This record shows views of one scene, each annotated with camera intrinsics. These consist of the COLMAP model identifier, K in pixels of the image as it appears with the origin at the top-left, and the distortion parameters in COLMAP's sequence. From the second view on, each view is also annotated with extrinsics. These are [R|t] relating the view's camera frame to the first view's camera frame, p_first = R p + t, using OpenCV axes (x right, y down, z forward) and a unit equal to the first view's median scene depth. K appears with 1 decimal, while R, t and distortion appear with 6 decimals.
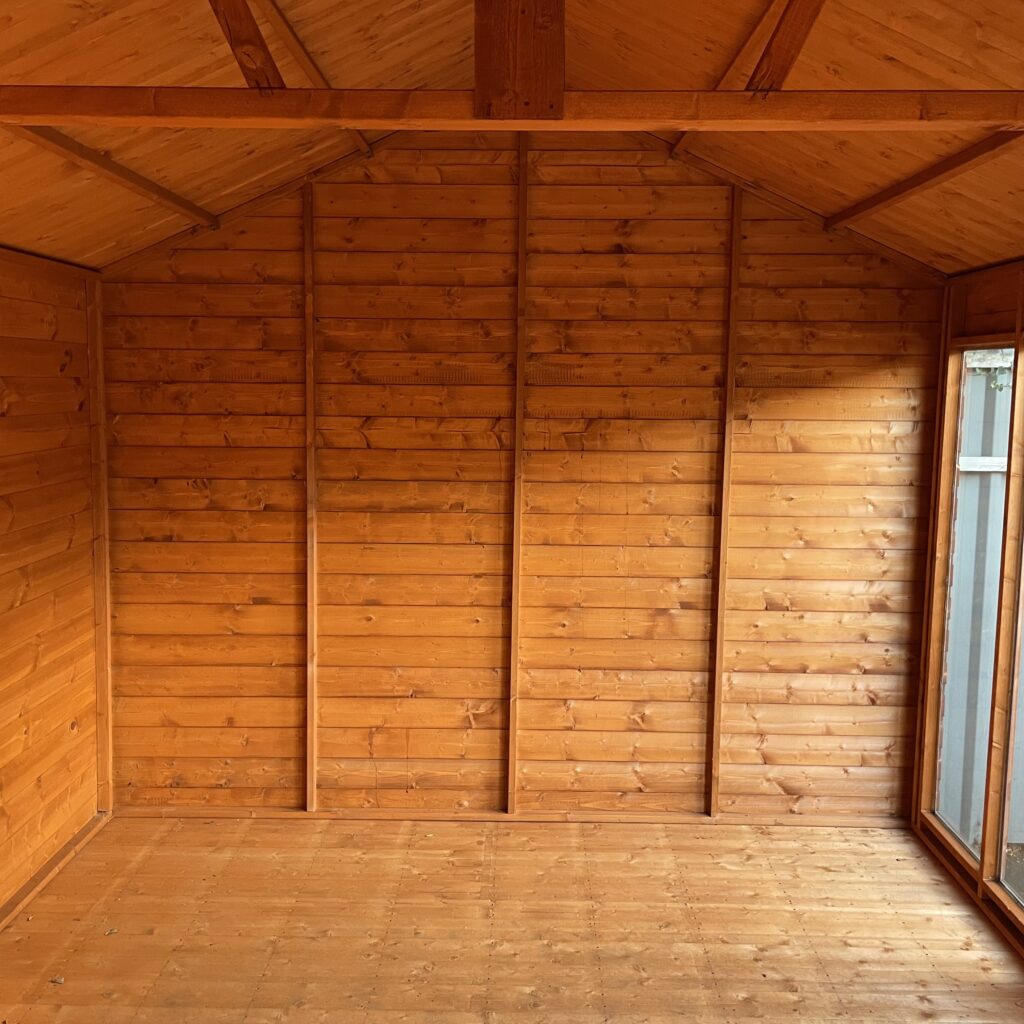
lens RADIAL K [[1036.9, 0, 504.5], [0, 1036.9, 501.8], [0, 0, 1]] dist [0.100189, -0.139148]
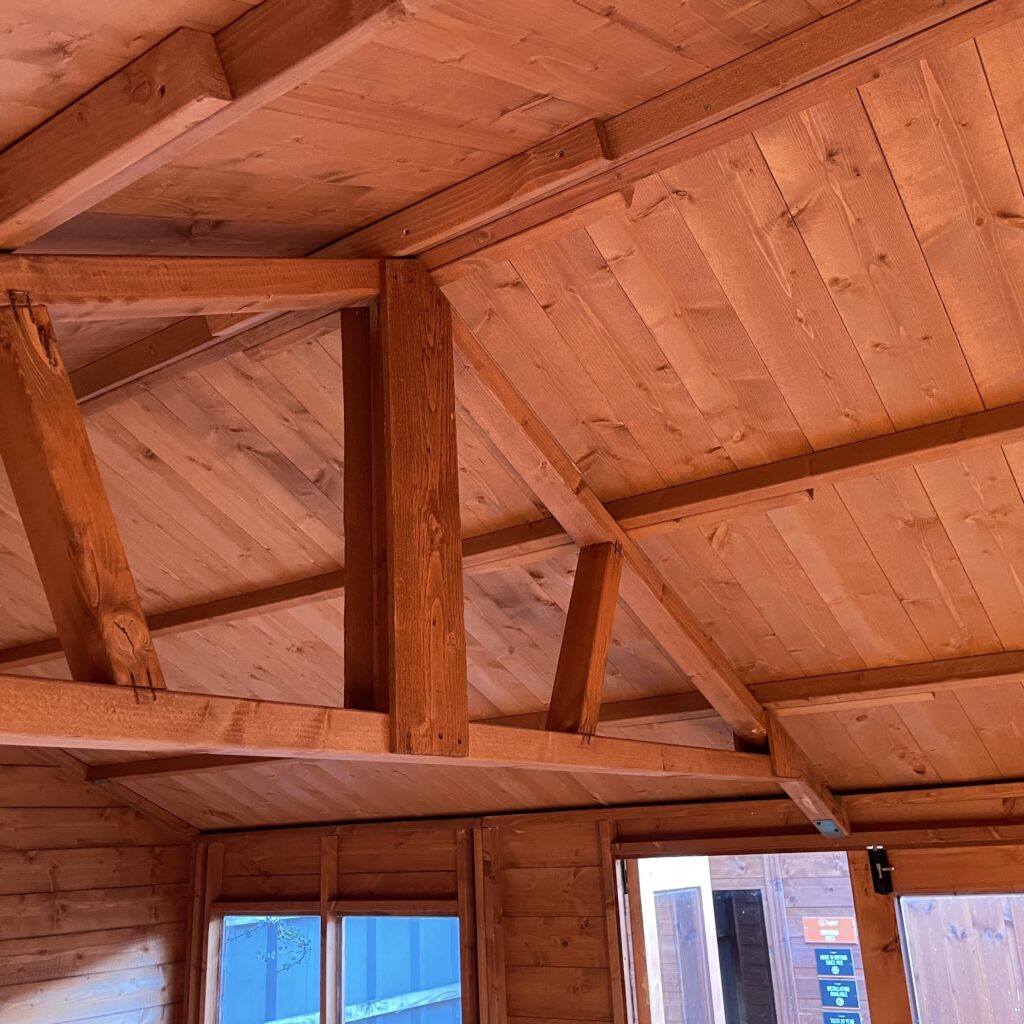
lens RADIAL K [[1036.9, 0, 504.5], [0, 1036.9, 501.8], [0, 0, 1]] dist [0.100189, -0.139148]
pose [[0.551274, 0.225754, 0.803201, -0.244572], [0.144548, 0.922295, -0.358438, -0.105988], [-0.821707, 0.313699, 0.475805, 0.225079]]
